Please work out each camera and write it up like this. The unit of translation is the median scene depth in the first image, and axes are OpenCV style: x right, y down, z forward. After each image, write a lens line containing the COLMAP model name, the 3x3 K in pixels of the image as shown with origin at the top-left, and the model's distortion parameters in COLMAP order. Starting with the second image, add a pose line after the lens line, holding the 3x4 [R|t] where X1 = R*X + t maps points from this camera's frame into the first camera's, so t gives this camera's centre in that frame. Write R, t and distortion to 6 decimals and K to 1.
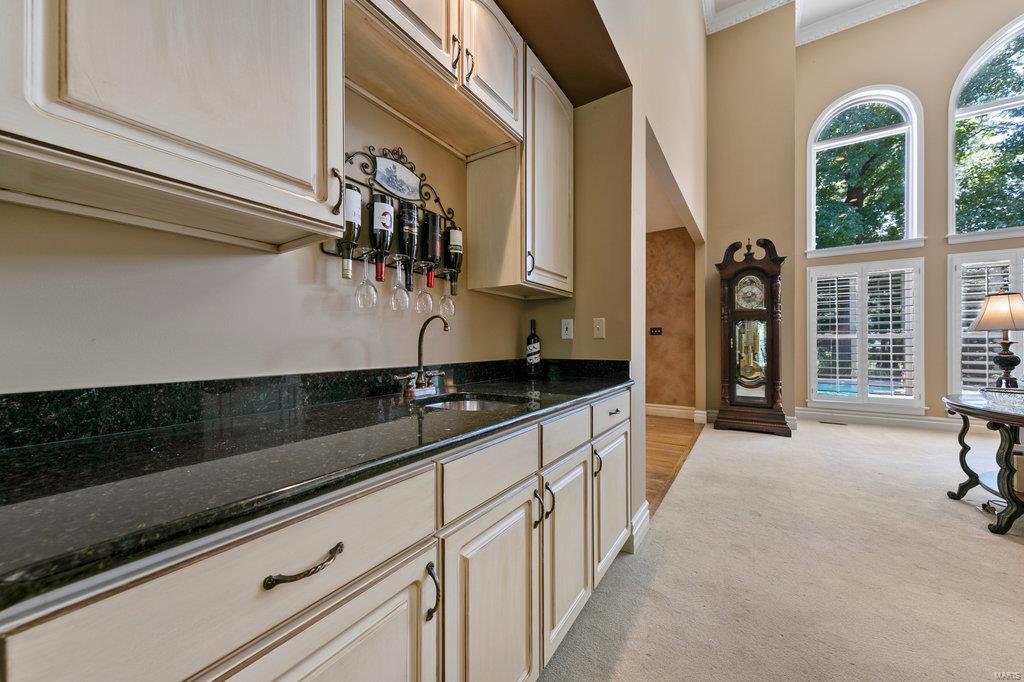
lens RADIAL K [[368.6, 0, 514.4], [0, 368.6, 343.6], [0, 0, 1]] dist [0.007703, -0.000064]
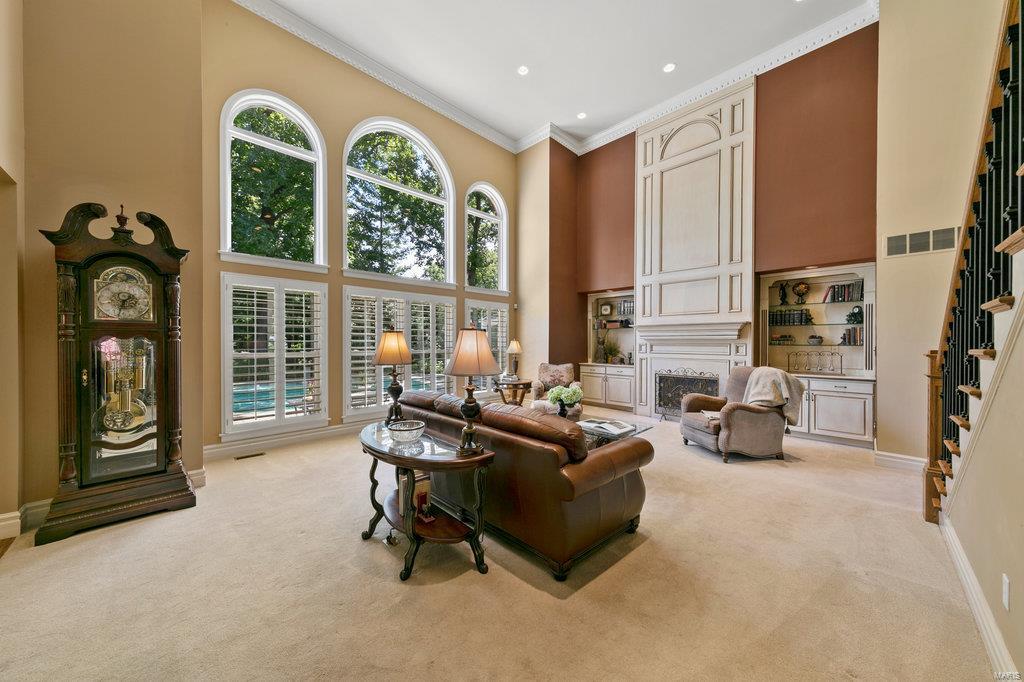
lens RADIAL K [[350.0, 0, 512.2], [0, 350.0, 342.5], [0, 0, 1]] dist [0.008164, -0.000266]
pose [[0.216278, 0.001820, 0.976330, 0.197443], [-0.002932, 0.999995, -0.001215, -0.056610], [-0.976328, -0.002599, 0.216282, 0.236221]]
